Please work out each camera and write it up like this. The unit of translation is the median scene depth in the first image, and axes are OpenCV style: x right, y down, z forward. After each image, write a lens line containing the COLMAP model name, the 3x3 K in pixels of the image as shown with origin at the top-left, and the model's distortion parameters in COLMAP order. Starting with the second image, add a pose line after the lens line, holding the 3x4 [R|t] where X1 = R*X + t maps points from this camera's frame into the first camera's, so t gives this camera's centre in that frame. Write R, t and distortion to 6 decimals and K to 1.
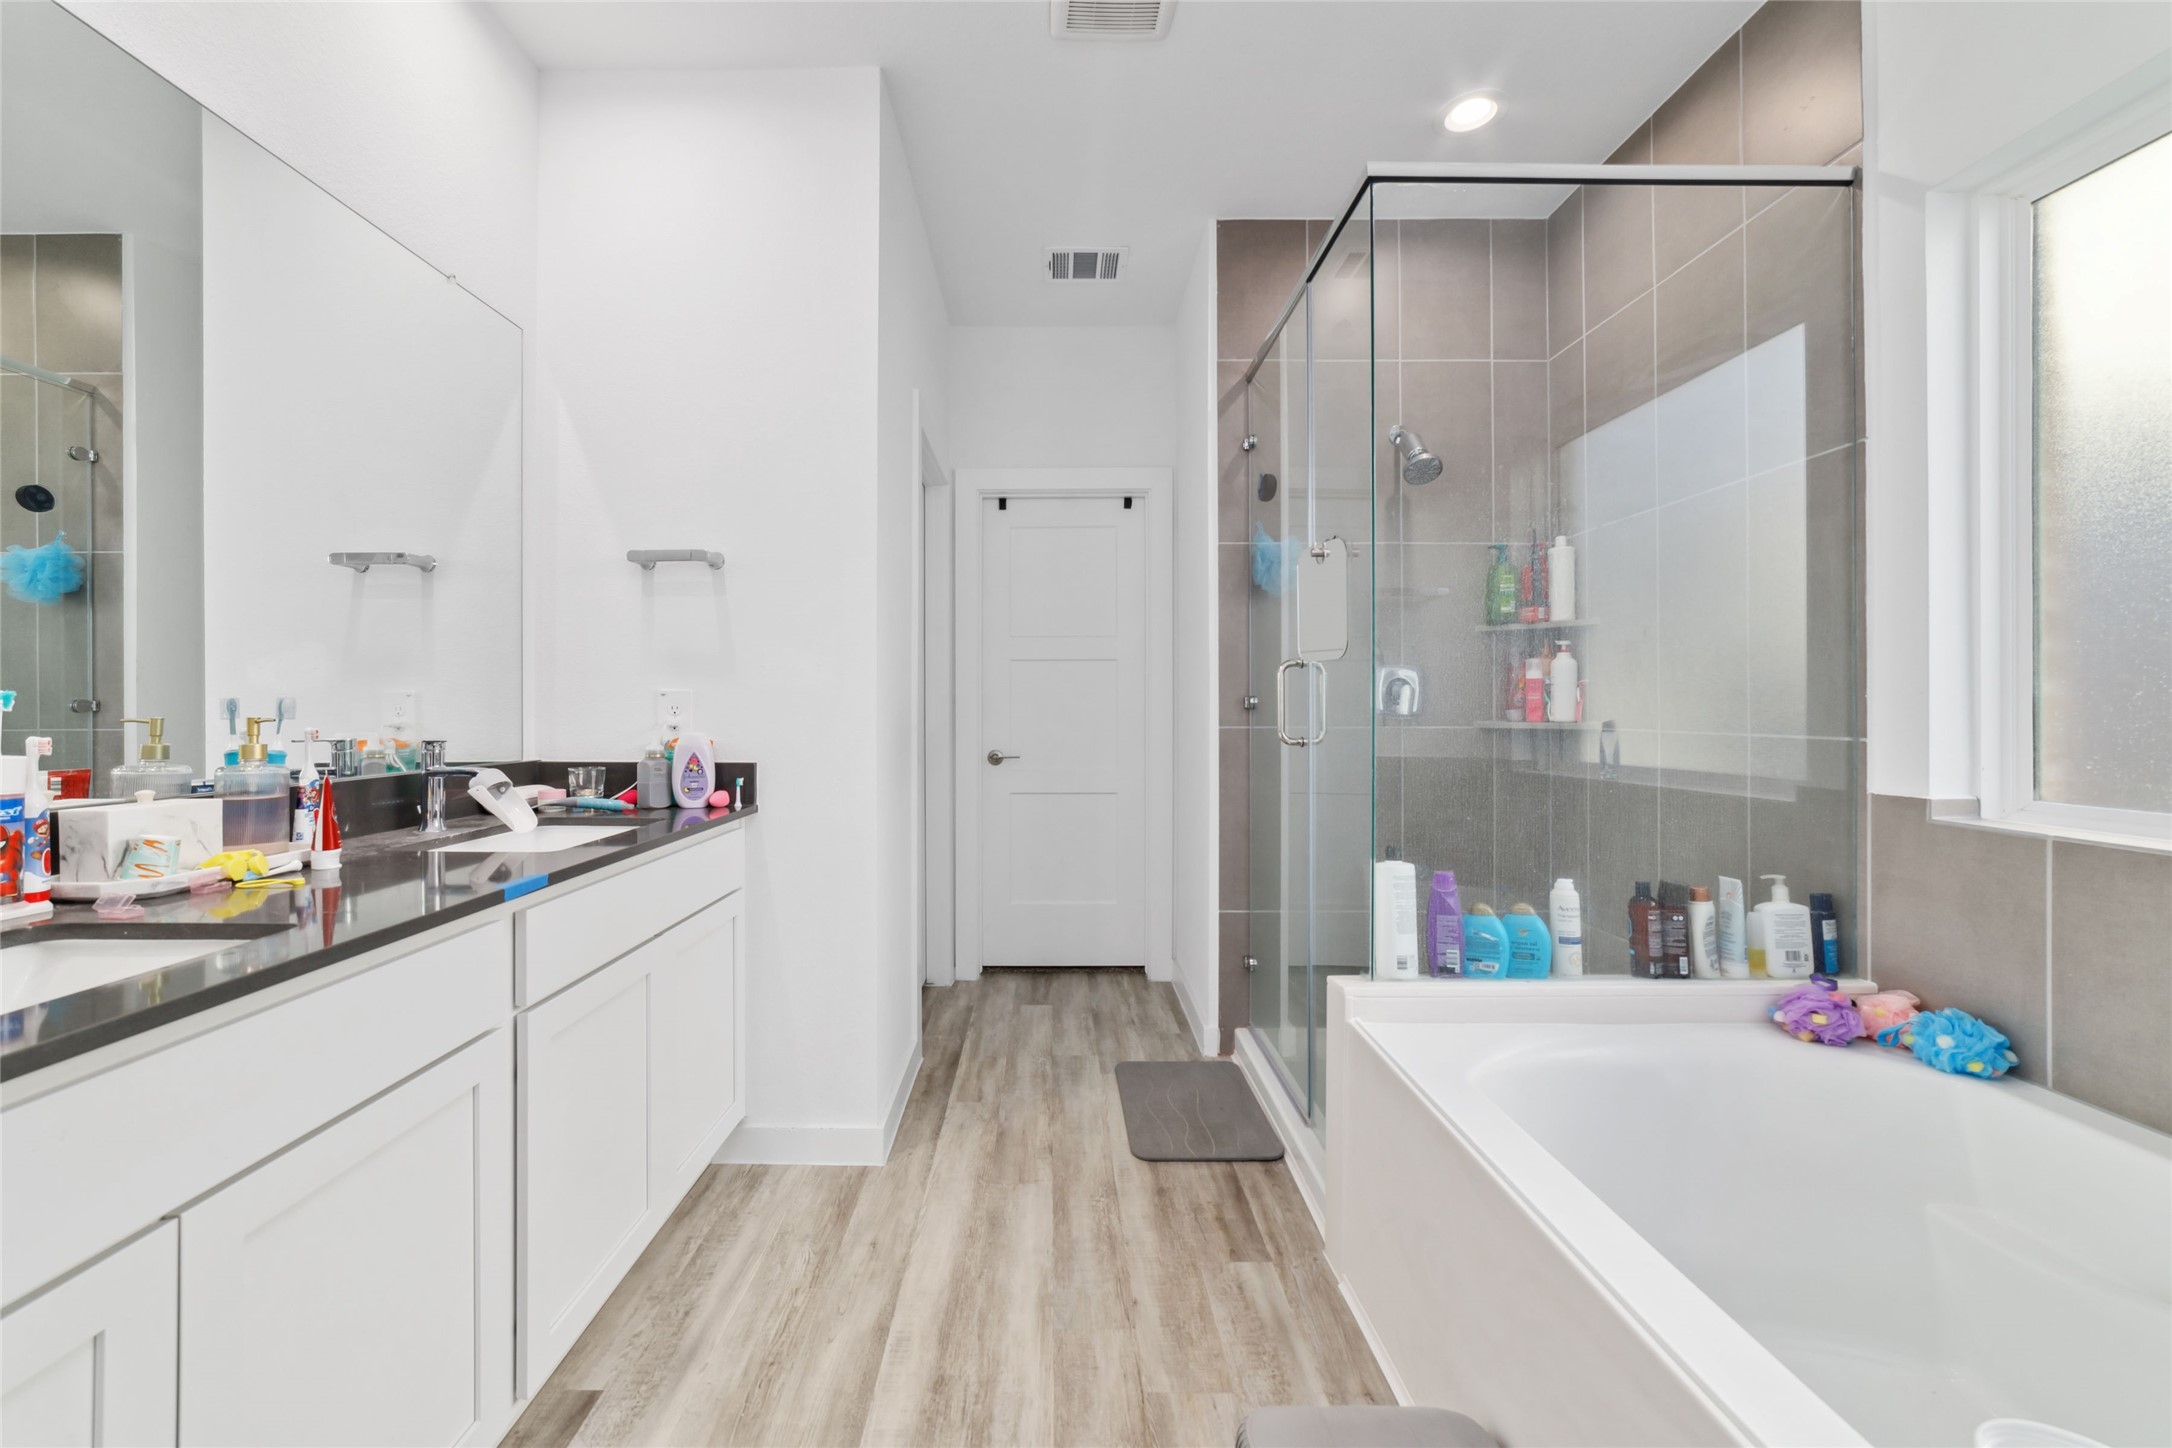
lens RADIAL K [[890.1, 0, 1090.4], [0, 890.1, 696.1], [0, 0, 1]] dist [-0.016042, 0.008191]
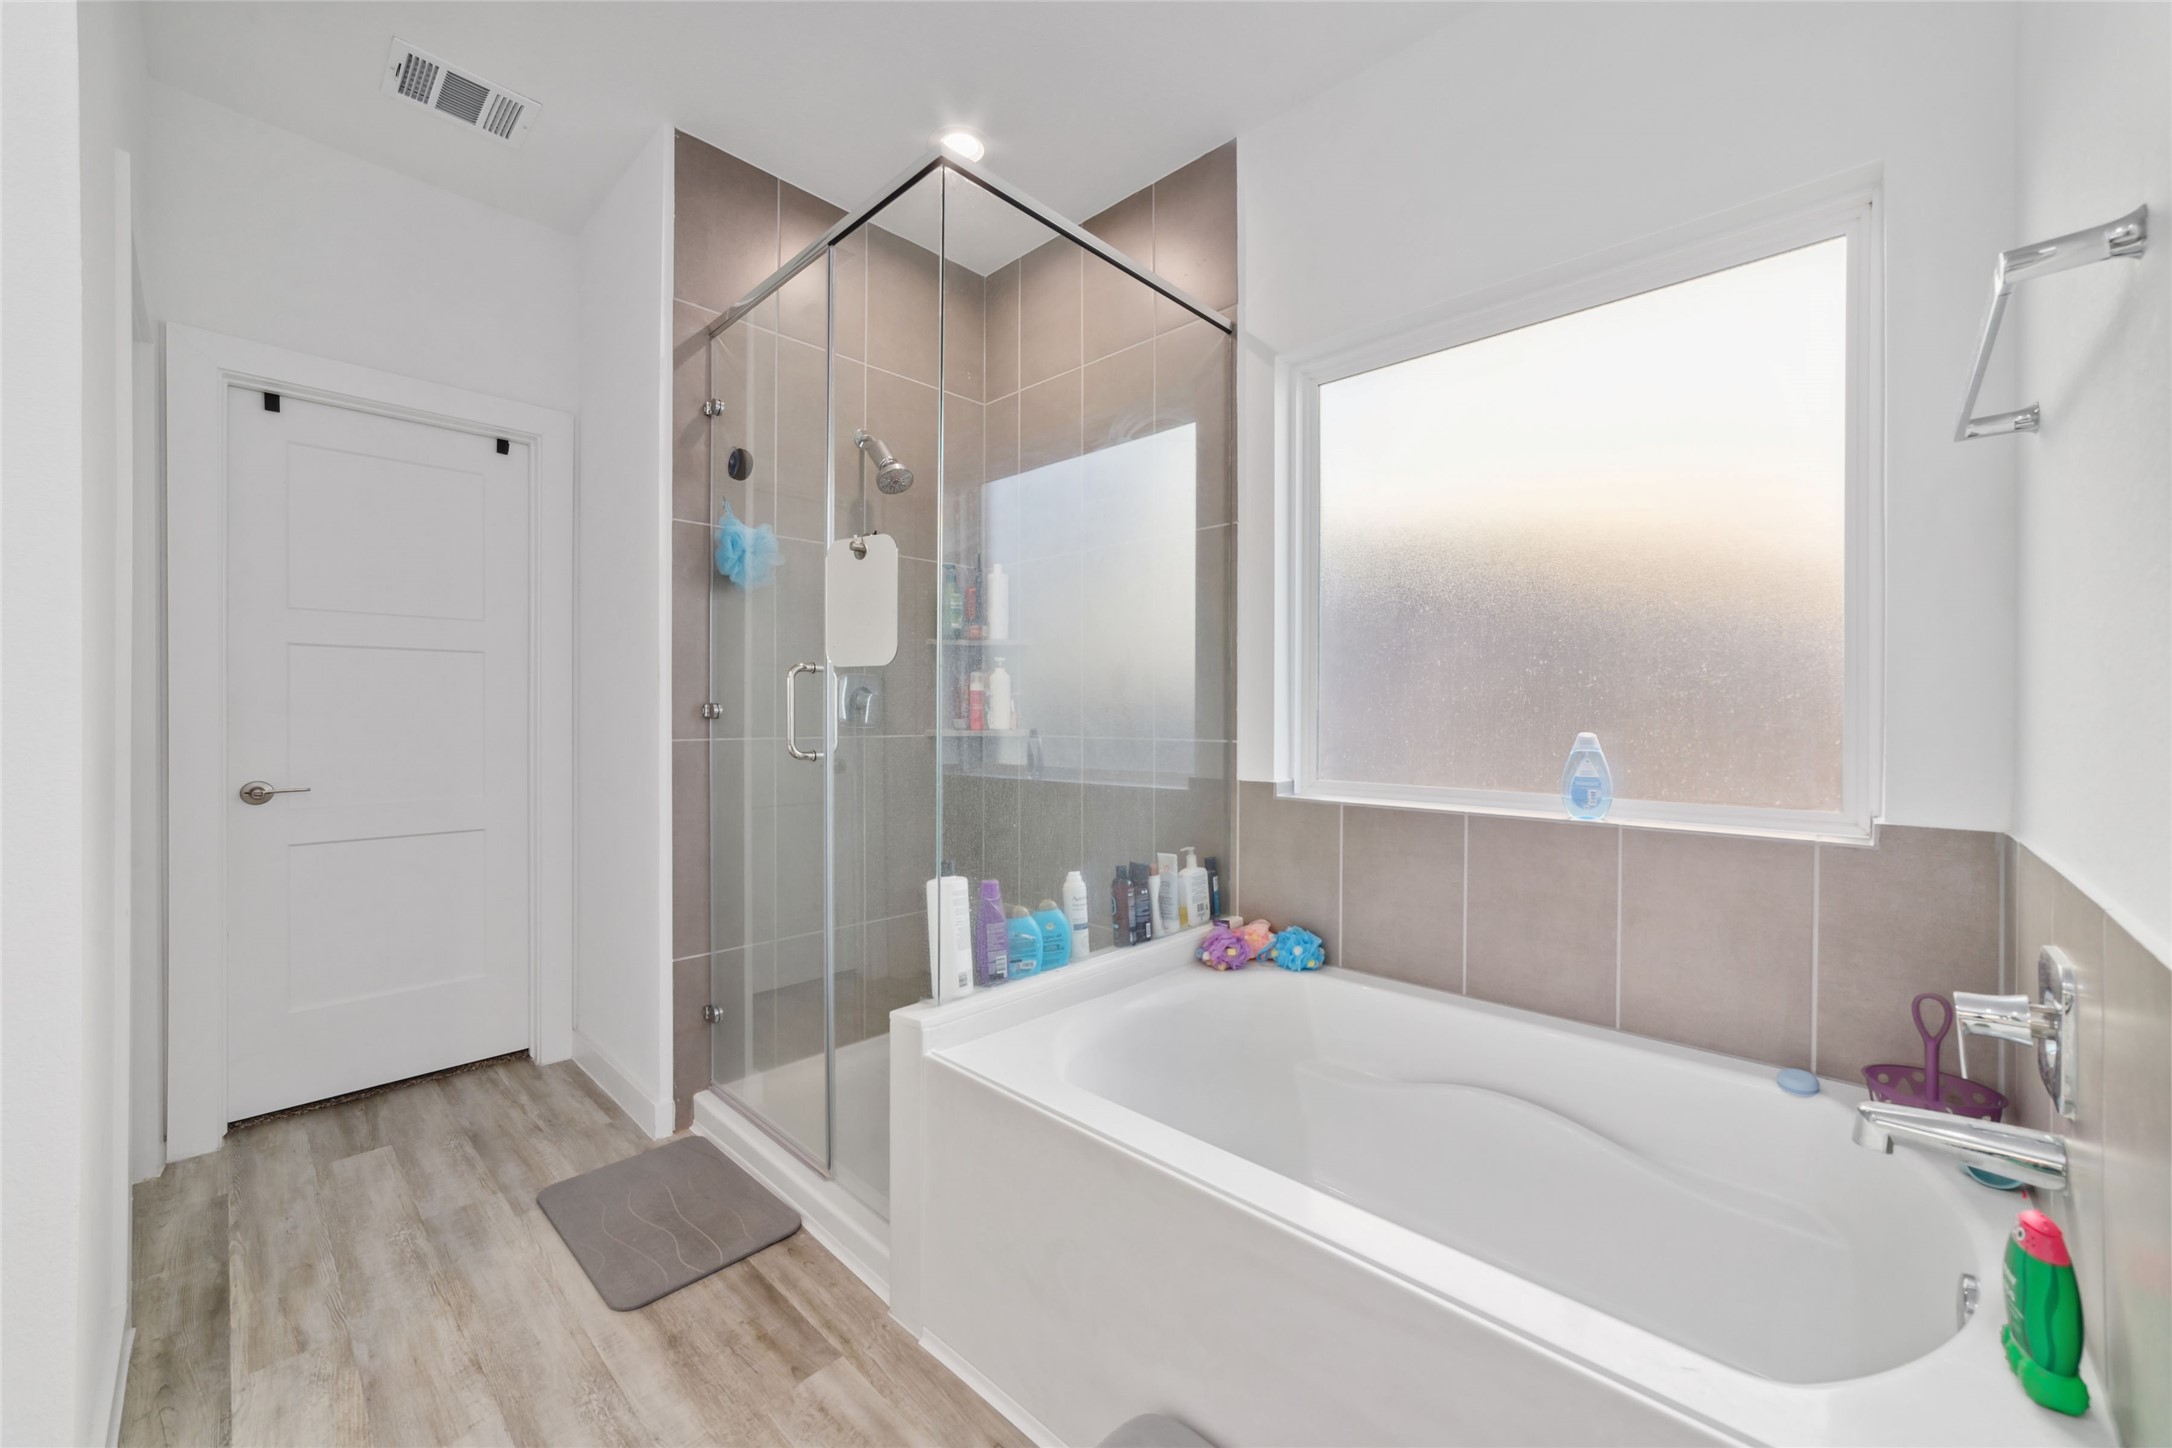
lens RADIAL K [[828.5, 0, 1088.5], [0, 828.5, 712.0], [0, 0, 1]] dist [-0.015245, 0.007744]
pose [[0.693462, 0.003065, 0.720486, -0.178740], [-0.012441, 0.999893, 0.007721, -0.003237], [-0.720385, -0.014318, 0.693426, 0.230314]]
